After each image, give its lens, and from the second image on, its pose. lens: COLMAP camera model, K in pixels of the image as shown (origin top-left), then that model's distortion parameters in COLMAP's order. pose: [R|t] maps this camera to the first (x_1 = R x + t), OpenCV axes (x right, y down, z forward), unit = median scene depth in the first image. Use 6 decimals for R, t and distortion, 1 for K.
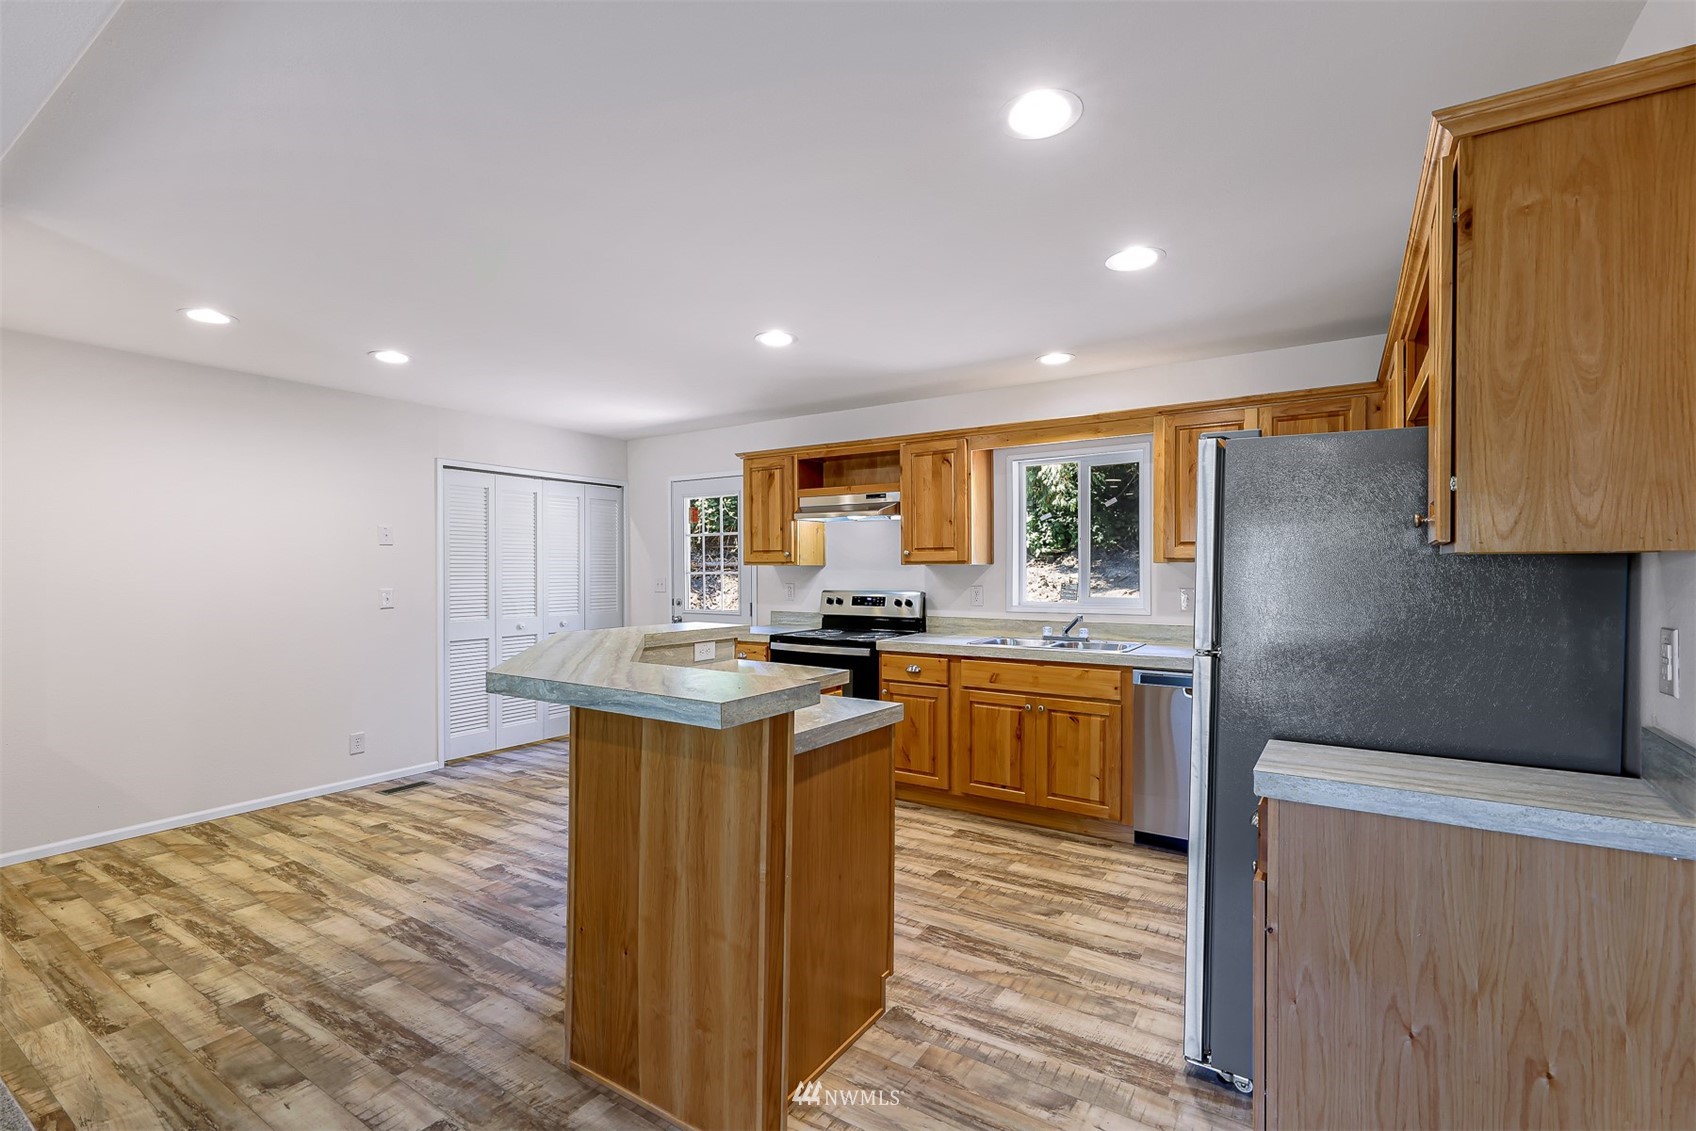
lens RADIAL K [[756.1, 0, 942.9], [0, 756.1, 568.5], [0, 0, 1]] dist [0.001196, -0.000678]
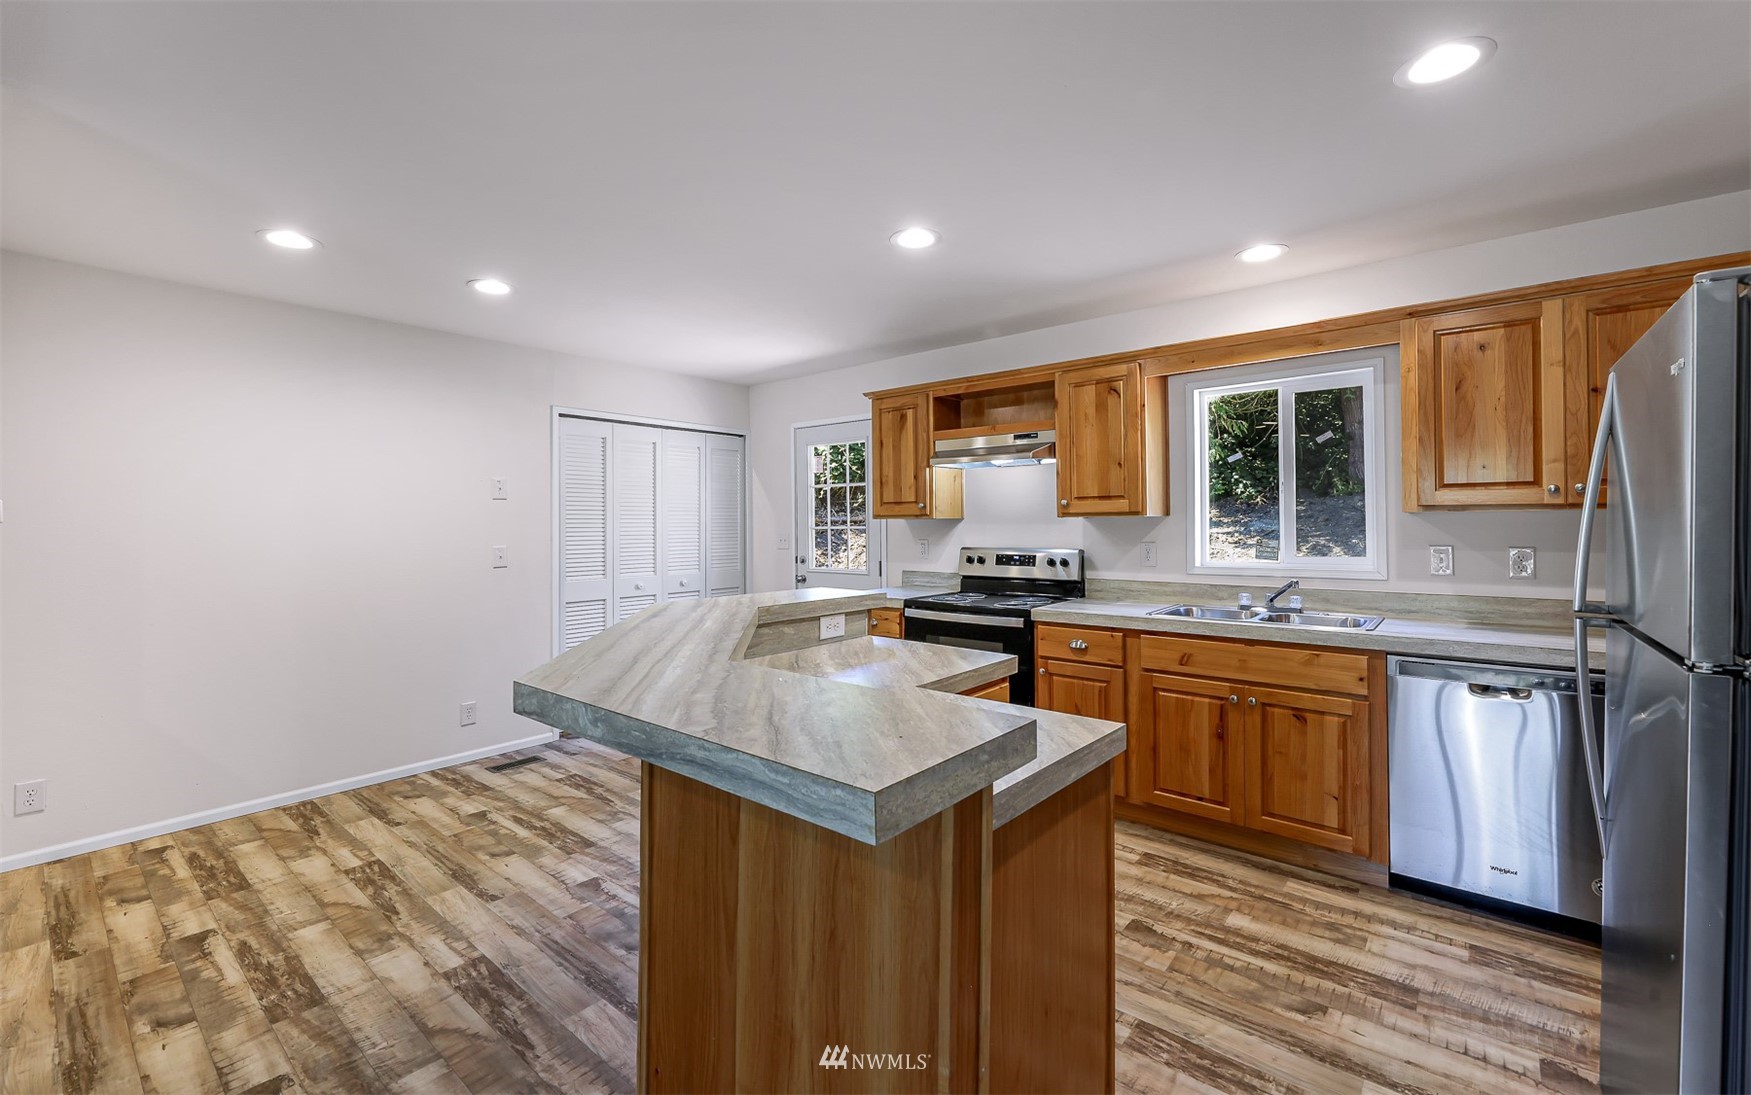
lens RADIAL K [[740.2, 0, 945.9], [0, 740.2, 514.1], [0, 0, 1]] dist [-0.000662, 0.000013]
pose [[0.989209, -0.006827, -0.146352, -0.068642], [0.005098, 0.999913, -0.012185, 0.001182], [0.146423, 0.011308, 0.989157, 0.205867]]
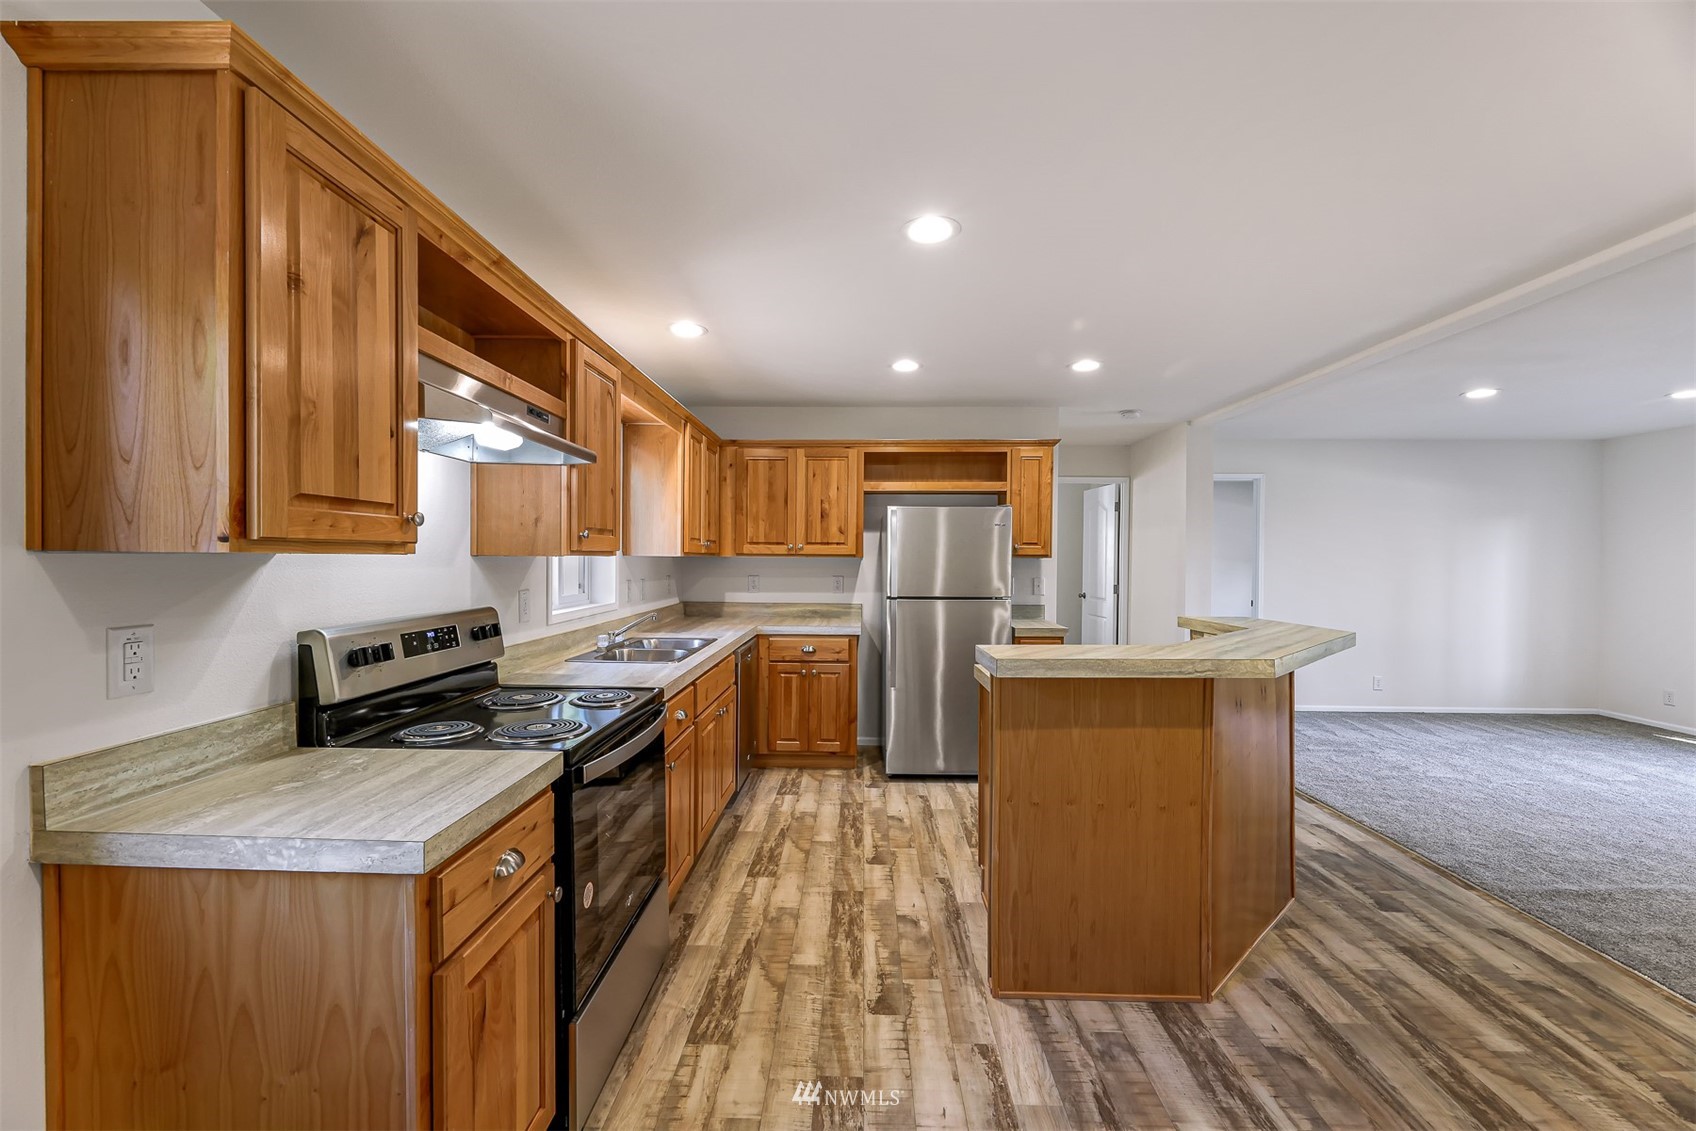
lens RADIAL K [[654.5, 0, 844.2], [0, 654.5, 560.4], [0, 0, 1]] dist [0.002770, -0.003164]
pose [[-0.412892, -0.004734, 0.910768, -0.675173], [-0.000308, 0.999987, 0.005058, -0.003746], [-0.910780, 0.001808, -0.412888, 1.211864]]
